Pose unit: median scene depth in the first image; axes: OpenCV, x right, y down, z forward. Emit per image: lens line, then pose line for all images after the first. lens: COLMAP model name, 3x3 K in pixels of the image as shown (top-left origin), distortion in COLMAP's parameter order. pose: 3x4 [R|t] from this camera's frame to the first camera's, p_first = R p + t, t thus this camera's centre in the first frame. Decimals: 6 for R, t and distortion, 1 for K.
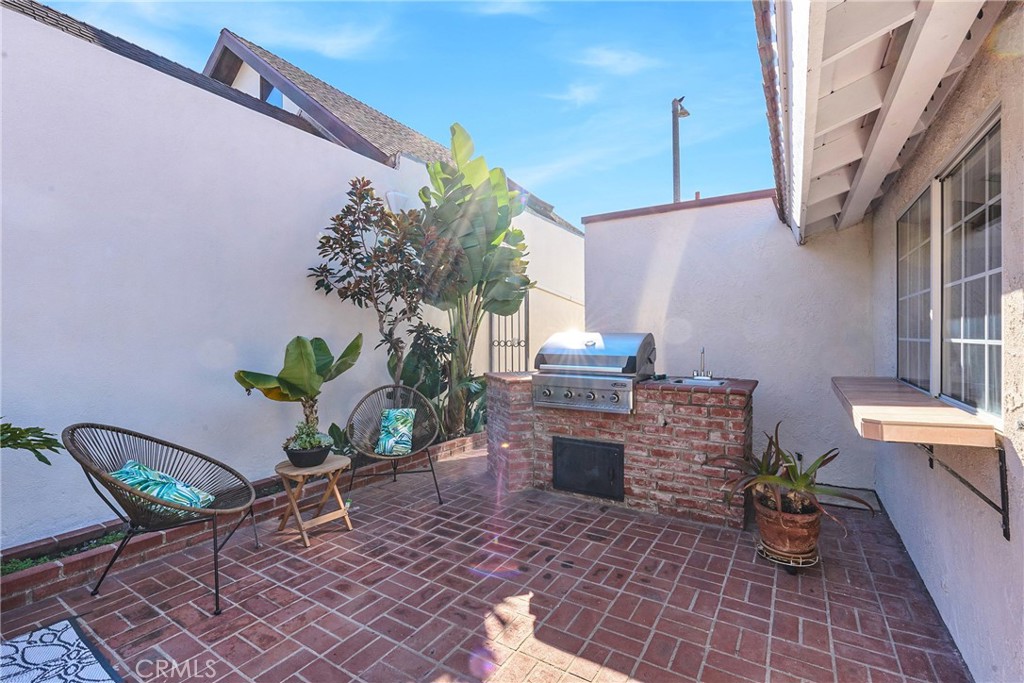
lens RADIAL K [[449.5, 0, 517.6], [0, 449.5, 340.9], [0, 0, 1]] dist [-0.010895, 0.001322]
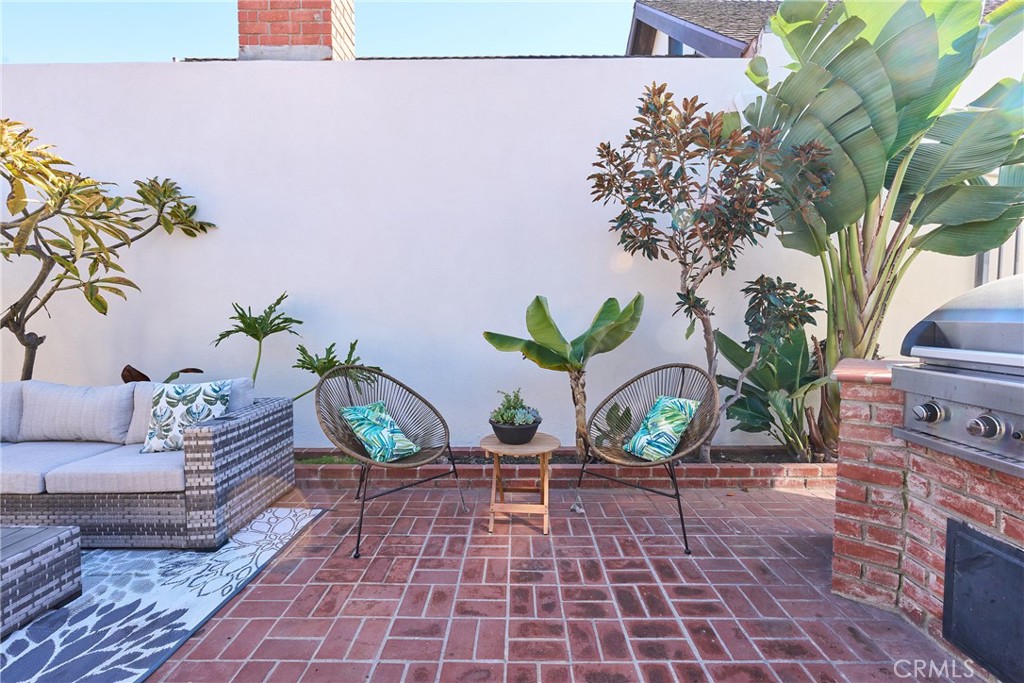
lens RADIAL K [[449.5, 0, 510.1], [0, 449.5, 346.2], [0, 0, 1]] dist [-0.010895, 0.001322]
pose [[0.517571, 0.060734, -0.853482, 0.211754], [-0.006922, 0.997742, 0.066802, 0.026330], [0.855612, -0.028668, 0.516823, 0.437229]]
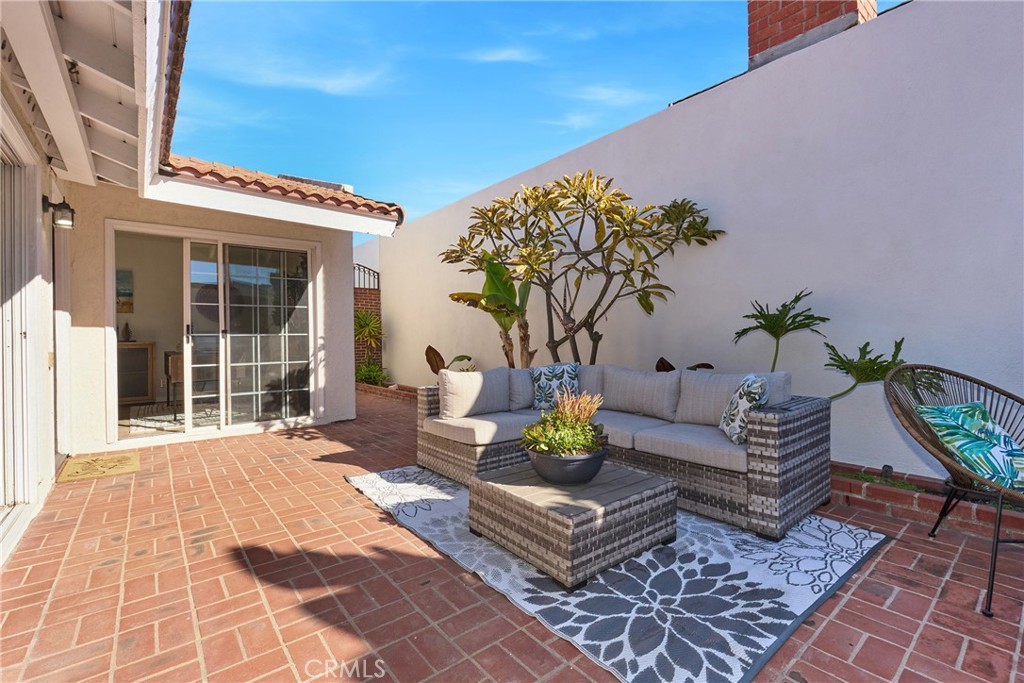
lens RADIAL K [[449.5, 0, 510.0], [0, 449.5, 338.8], [0, 0, 1]] dist [-0.010895, 0.001322]
pose [[-0.332446, 0.014317, -0.943014, 0.179667], [0.003939, 0.999897, 0.013792, 0.066604], [0.943114, 0.000870, -0.332468, 0.266043]]
